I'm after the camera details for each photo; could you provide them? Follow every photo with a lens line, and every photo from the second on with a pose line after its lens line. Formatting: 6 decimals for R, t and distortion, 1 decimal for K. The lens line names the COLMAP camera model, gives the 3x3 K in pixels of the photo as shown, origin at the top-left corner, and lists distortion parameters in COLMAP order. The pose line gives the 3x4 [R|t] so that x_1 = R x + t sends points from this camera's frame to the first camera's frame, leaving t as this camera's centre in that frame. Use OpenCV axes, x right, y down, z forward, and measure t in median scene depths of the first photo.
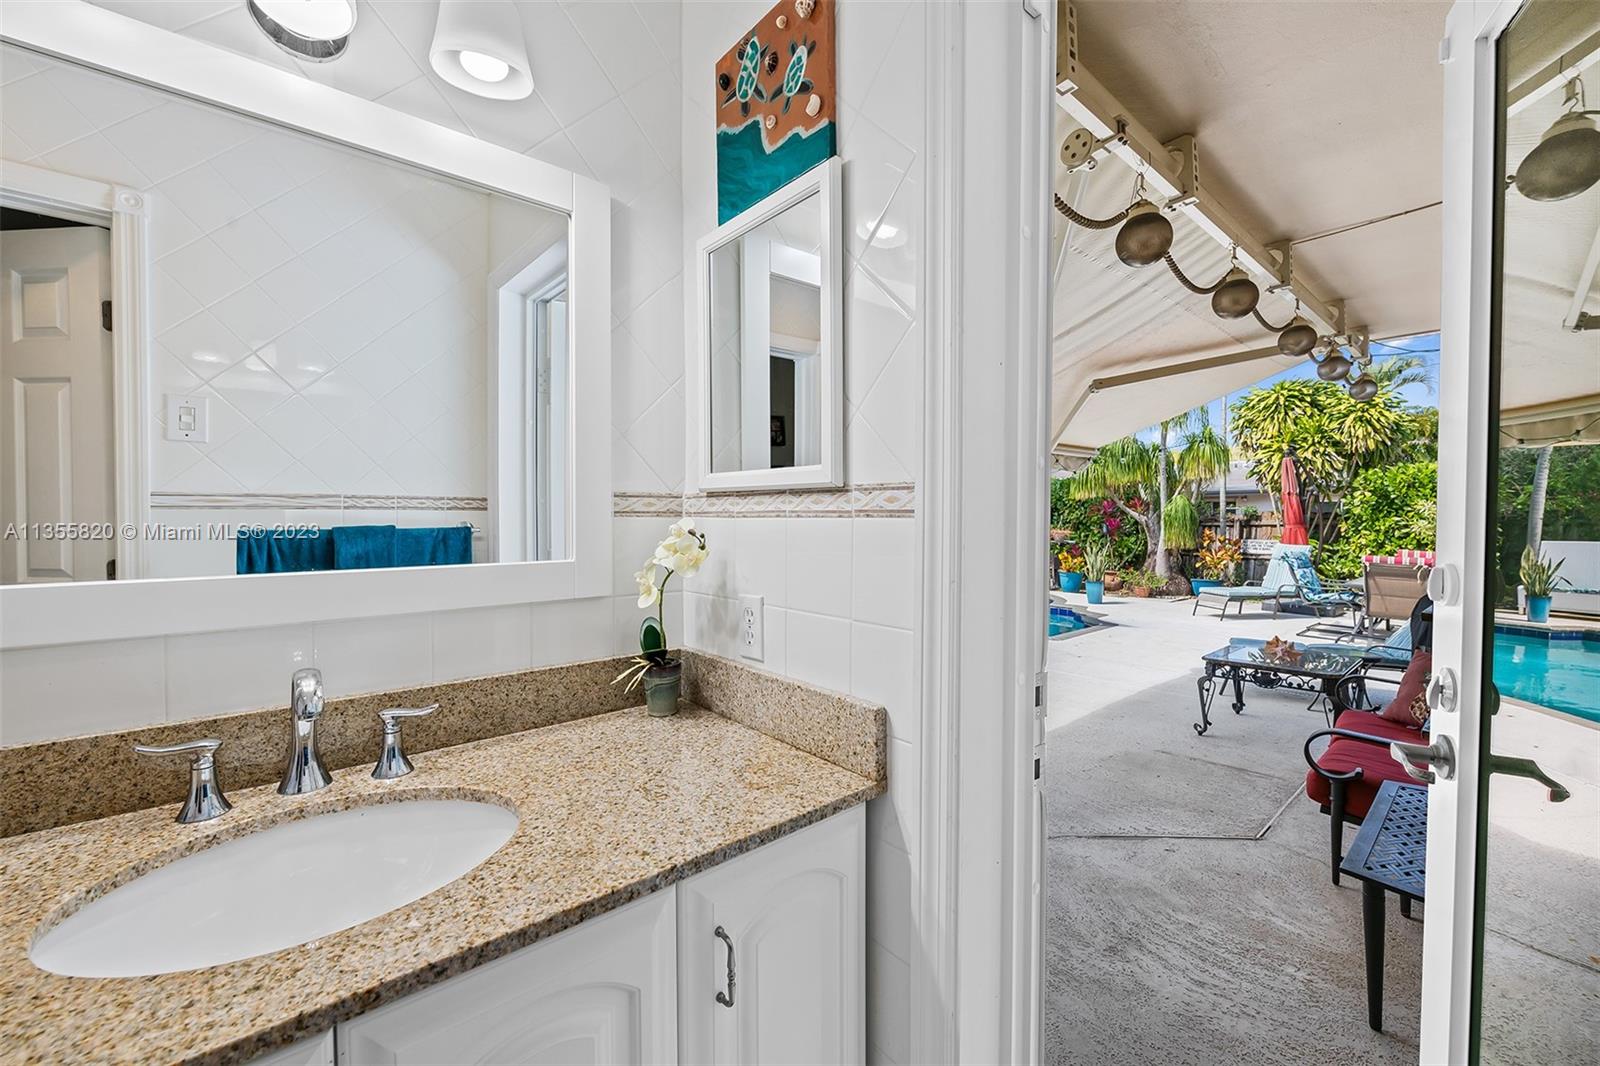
lens RADIAL K [[646.3, 0, 800.8], [0, 646.3, 526.5], [0, 0, 1]] dist [-0.004055, -0.000649]
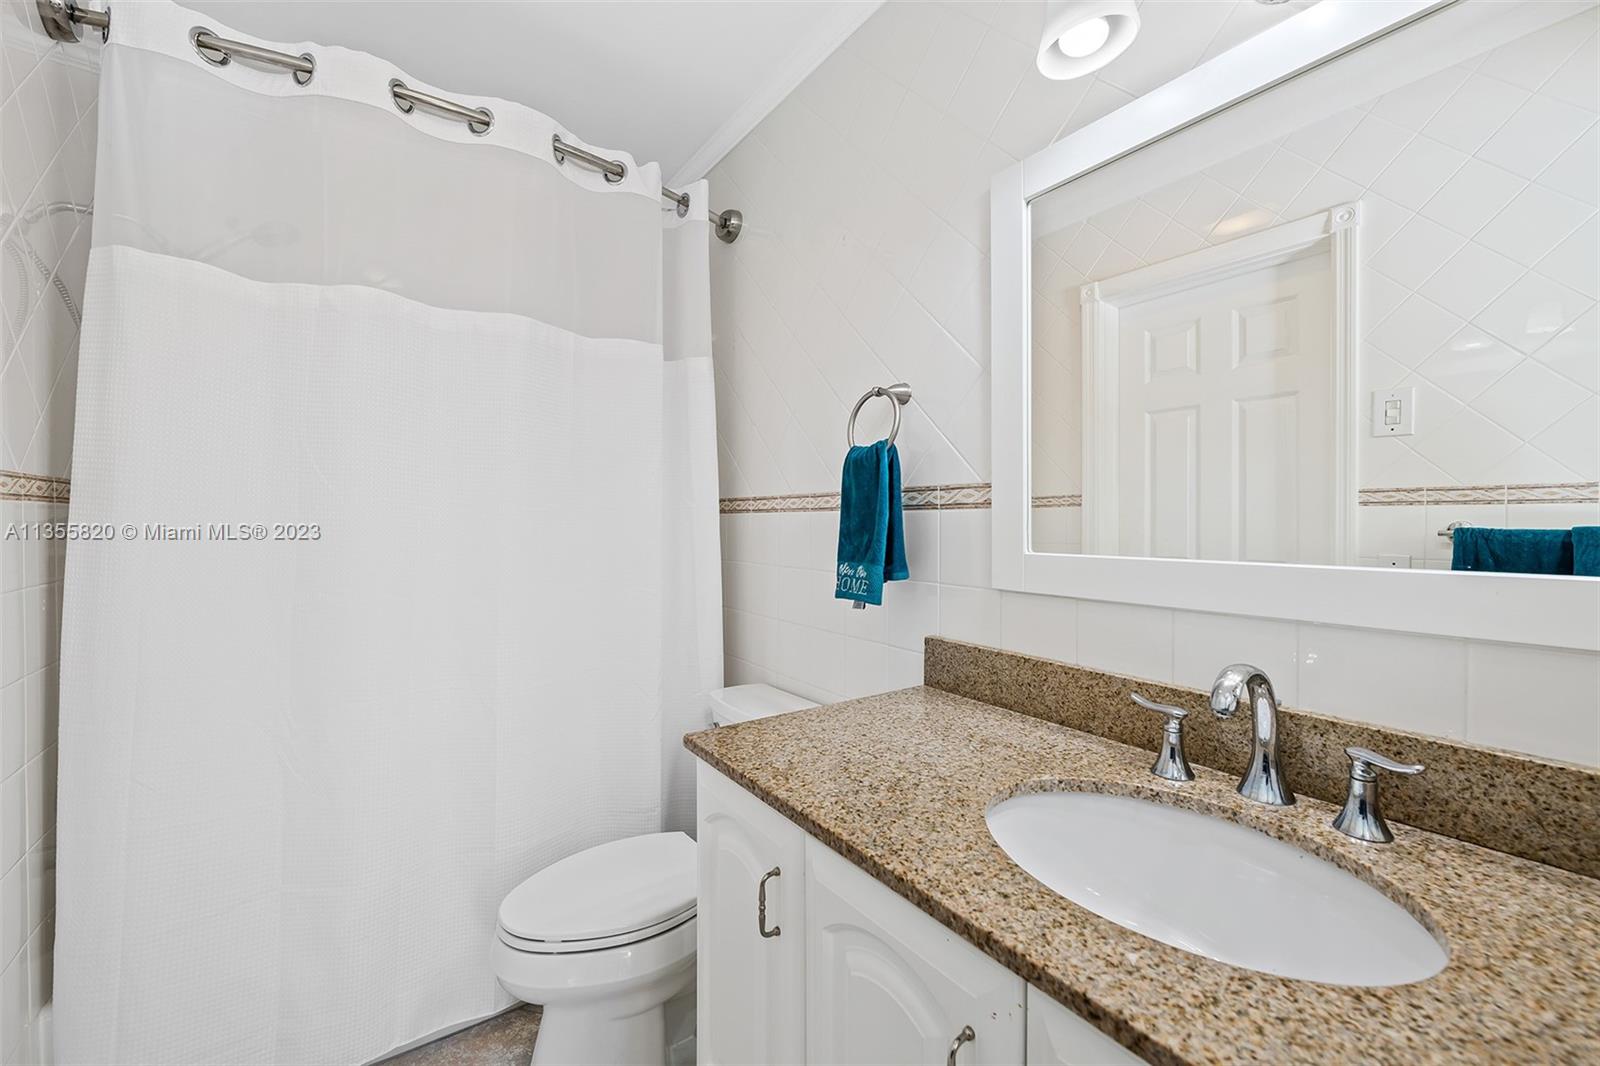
lens RADIAL K [[646.3, 0, 799.6], [0, 646.3, 524.2], [0, 0, 1]] dist [-0.004055, -0.000649]
pose [[-0.096212, 0.006060, -0.995342, 0.228158], [-0.020164, 0.999764, 0.008036, 0.025004], [0.995157, 0.020844, -0.096067, 0.465977]]
